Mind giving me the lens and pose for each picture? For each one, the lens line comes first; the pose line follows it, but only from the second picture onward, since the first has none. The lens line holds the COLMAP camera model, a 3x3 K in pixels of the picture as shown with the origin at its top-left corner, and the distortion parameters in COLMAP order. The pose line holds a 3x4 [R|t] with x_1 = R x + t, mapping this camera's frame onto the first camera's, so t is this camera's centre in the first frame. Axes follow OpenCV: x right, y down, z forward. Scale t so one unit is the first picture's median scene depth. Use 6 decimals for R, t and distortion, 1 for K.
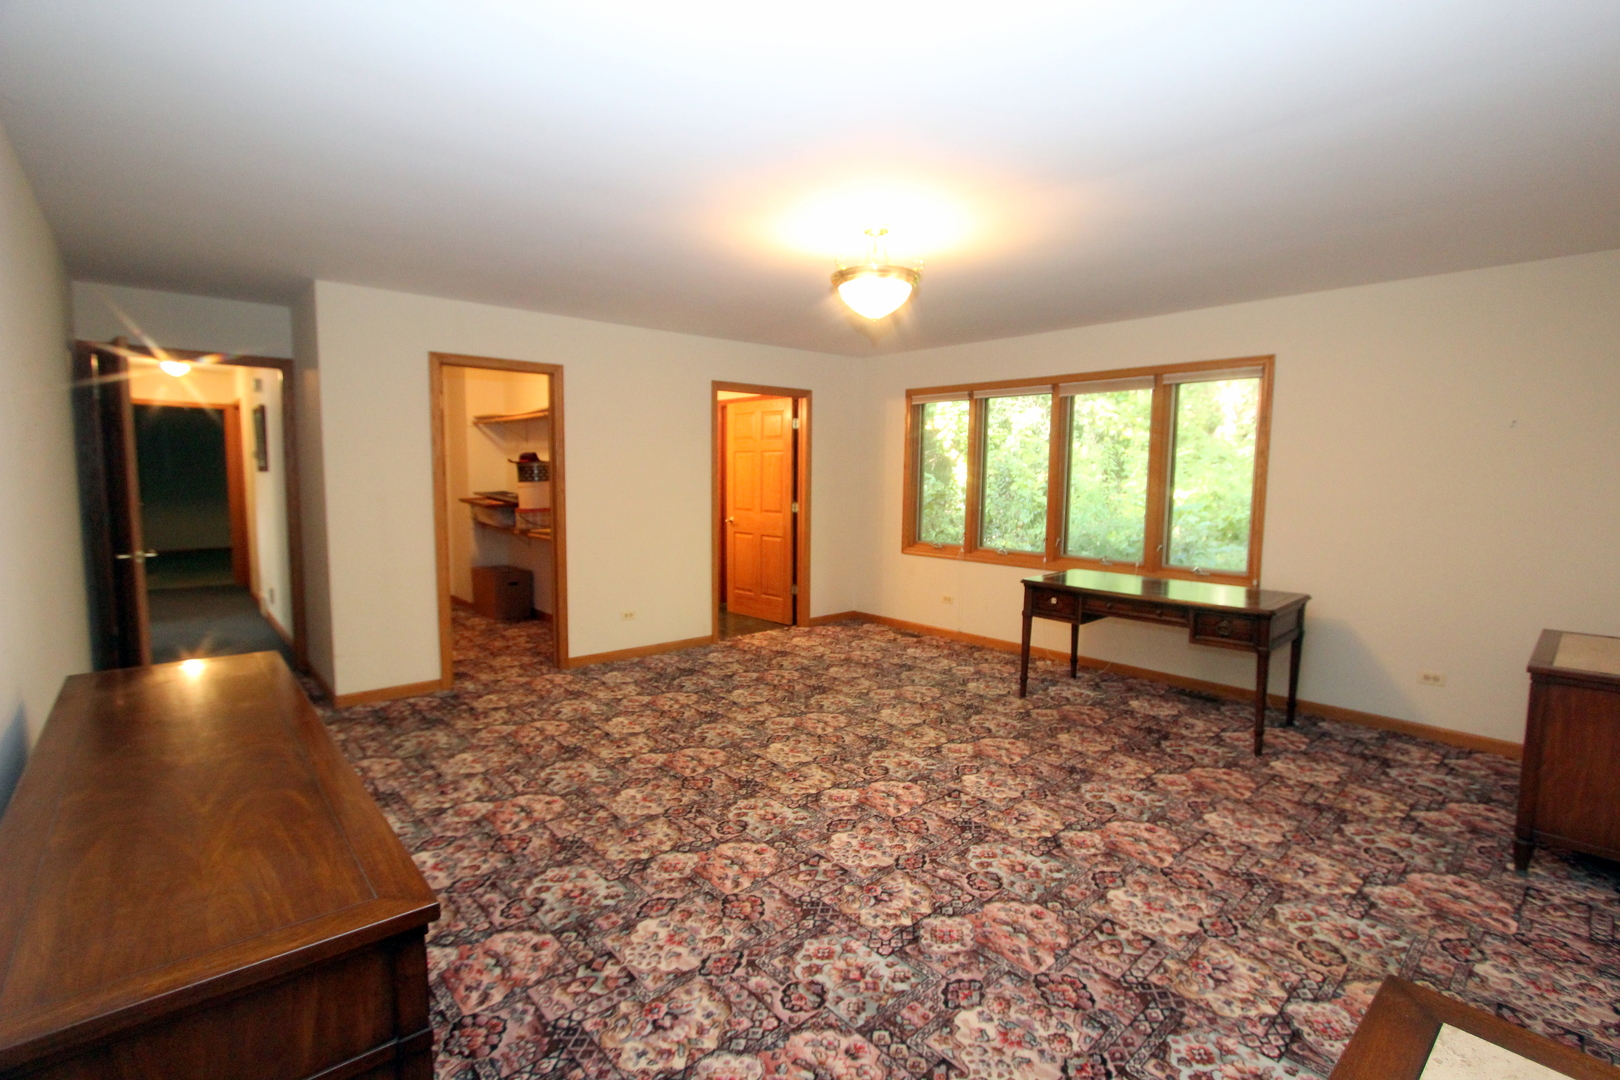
lens RADIAL K [[744.6, 0, 860.4], [0, 744.6, 587.1], [0, 0, 1]] dist [-0.019368, 0.000738]
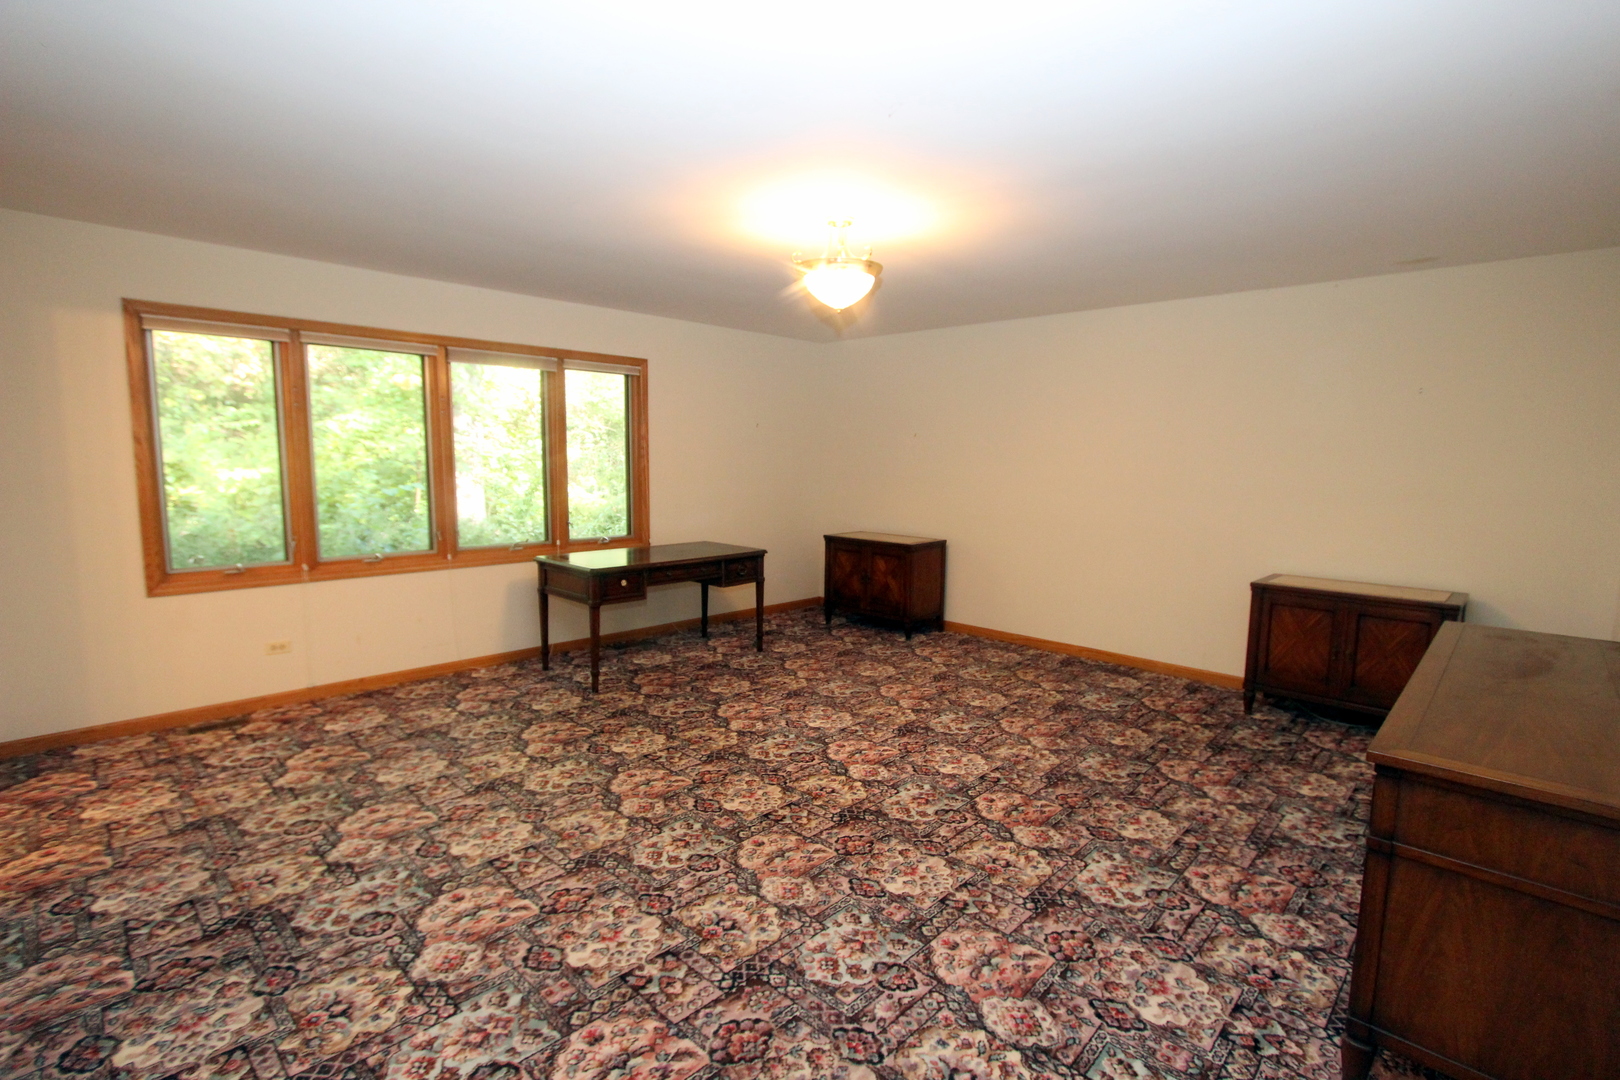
lens RADIAL K [[744.6, 0, 815.8], [0, 744.6, 538.1], [0, 0, 1]] dist [-0.019368, 0.000738]
pose [[-0.046760, -0.112688, 0.992530, -0.550962], [0.138391, 0.983304, 0.118161, -0.091352], [-0.989273, 0.142882, -0.030384, 0.576288]]
